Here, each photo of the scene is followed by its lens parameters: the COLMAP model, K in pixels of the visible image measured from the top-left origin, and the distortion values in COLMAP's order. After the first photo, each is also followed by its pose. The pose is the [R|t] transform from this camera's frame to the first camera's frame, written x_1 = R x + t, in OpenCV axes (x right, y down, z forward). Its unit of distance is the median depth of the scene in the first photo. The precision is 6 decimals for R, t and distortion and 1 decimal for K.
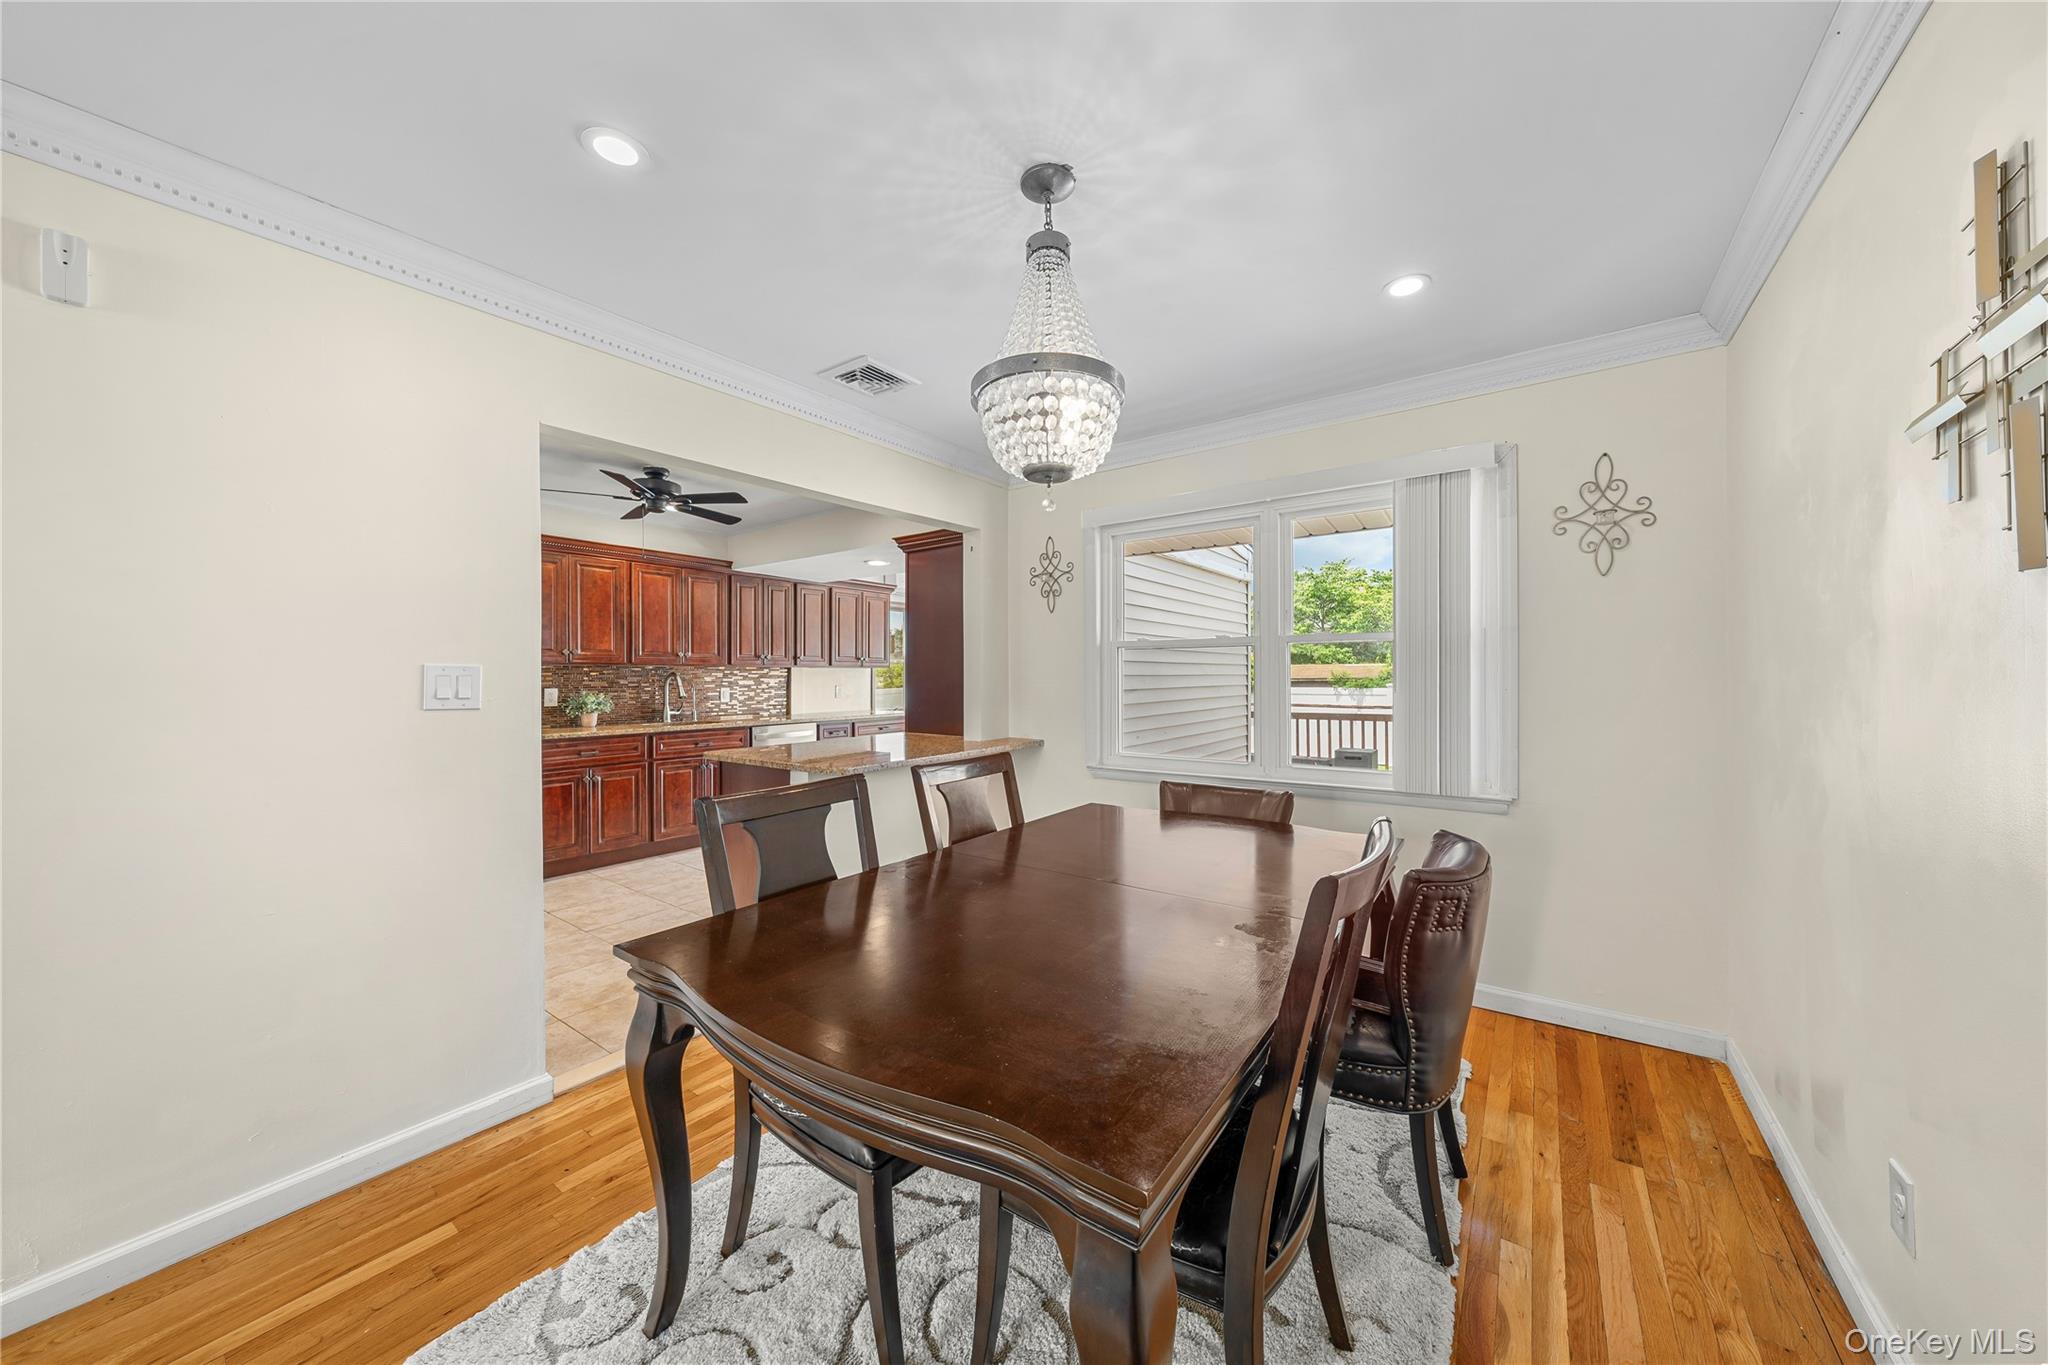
lens RADIAL K [[705.4, 0, 1031.4], [0, 705.4, 680.2], [0, 0, 1]] dist [-0.001558, -0.000219]
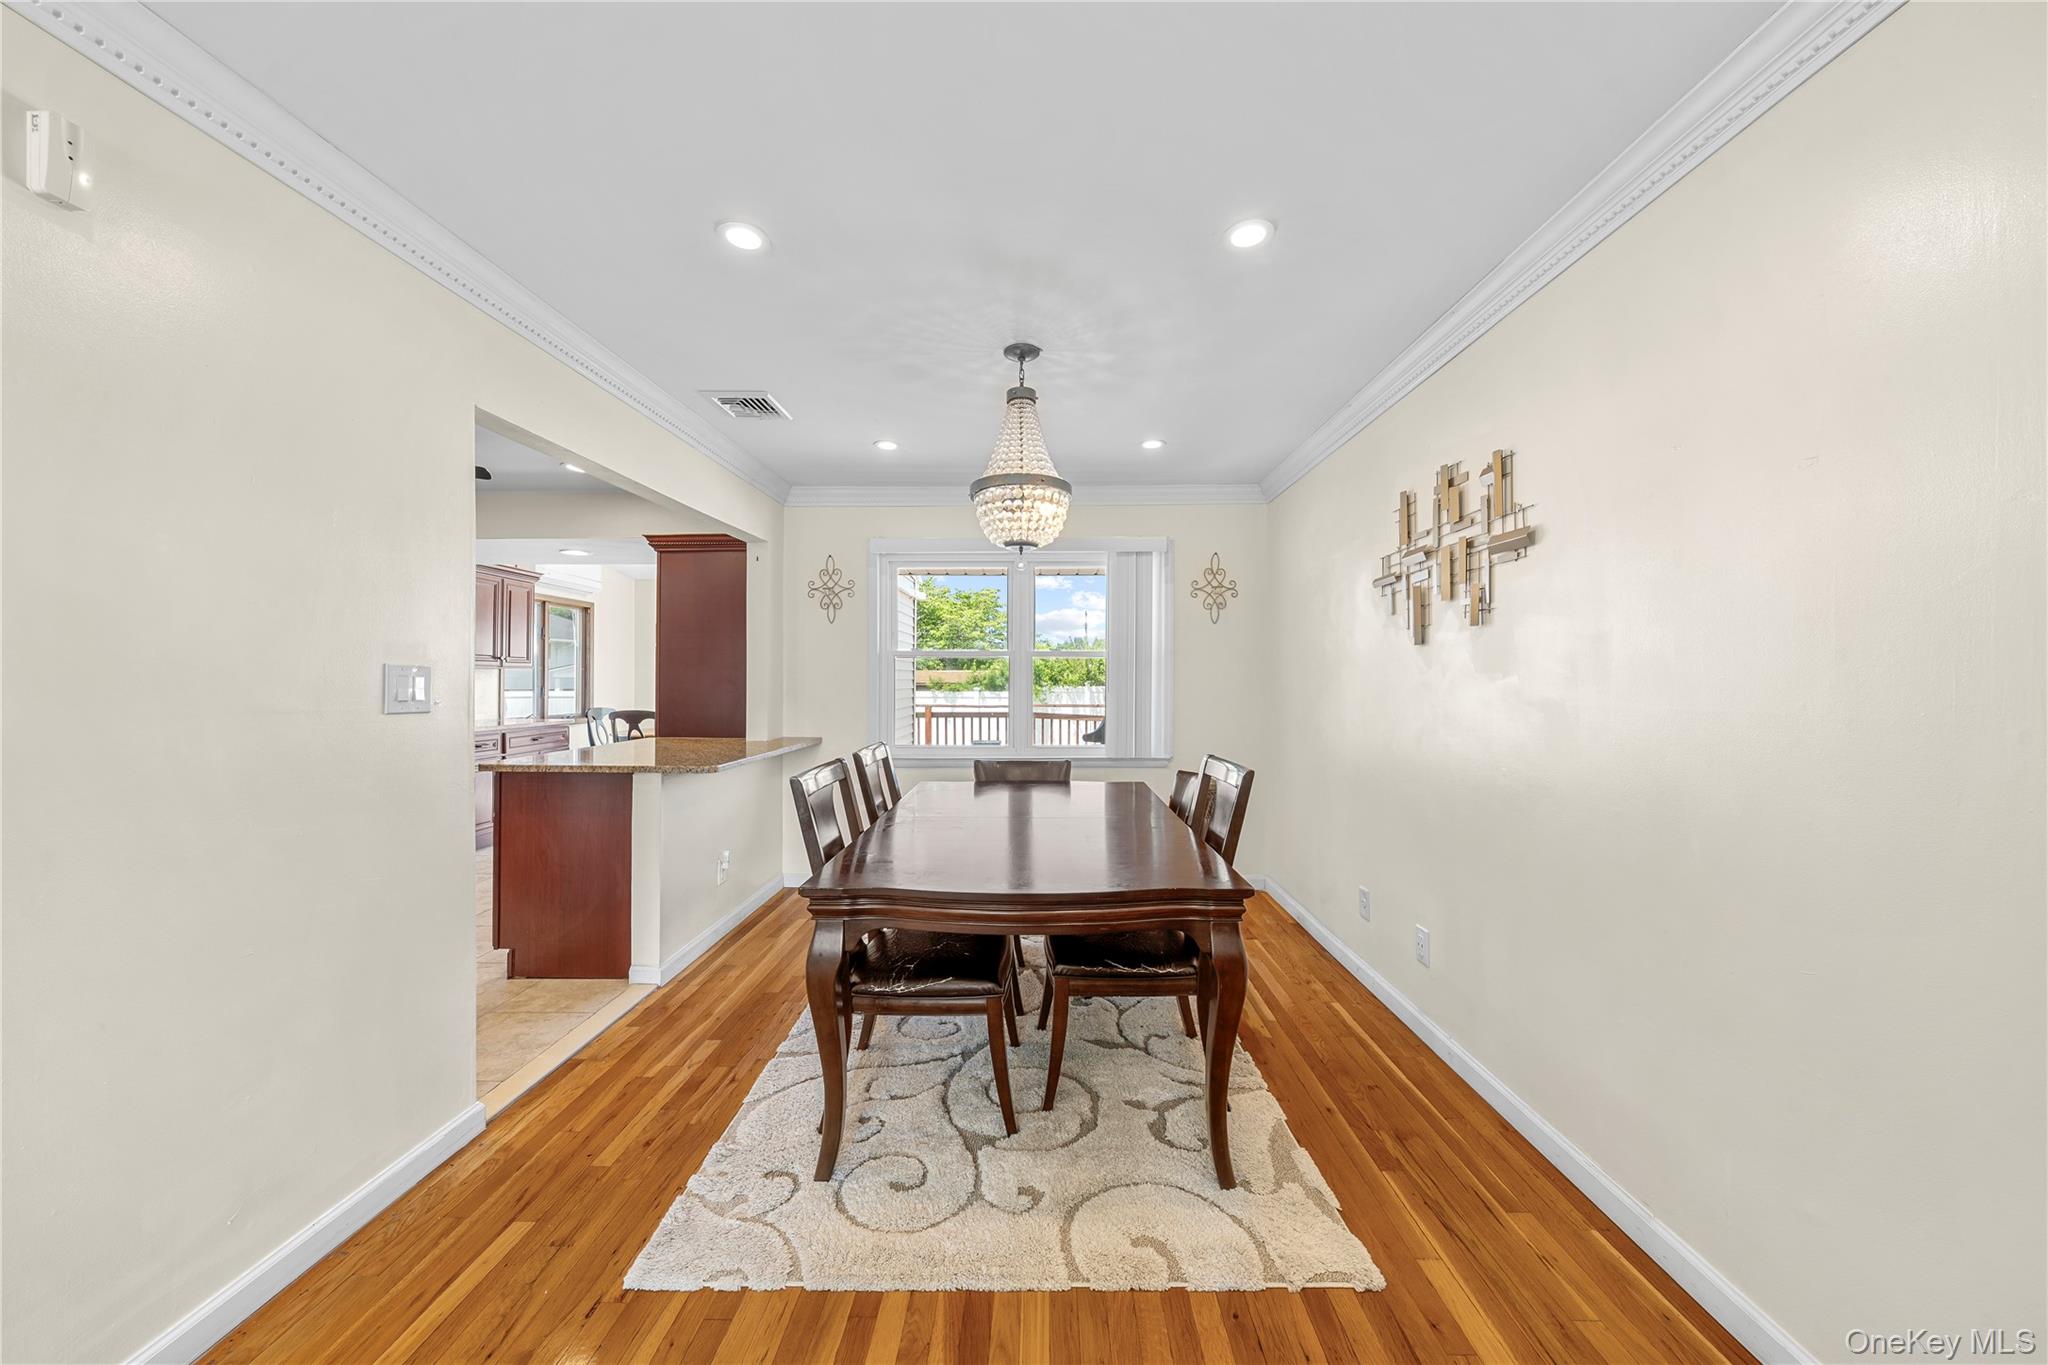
lens RADIAL K [[705.4, 0, 1040.0], [0, 705.4, 687.3], [0, 0, 1]] dist [-0.001558, -0.000219]
pose [[0.817892, -0.000332, 0.575372, -0.524310], [-0.001899, 0.999993, 0.003276, 0.002915], [-0.575368, -0.003773, 0.817886, -0.164245]]
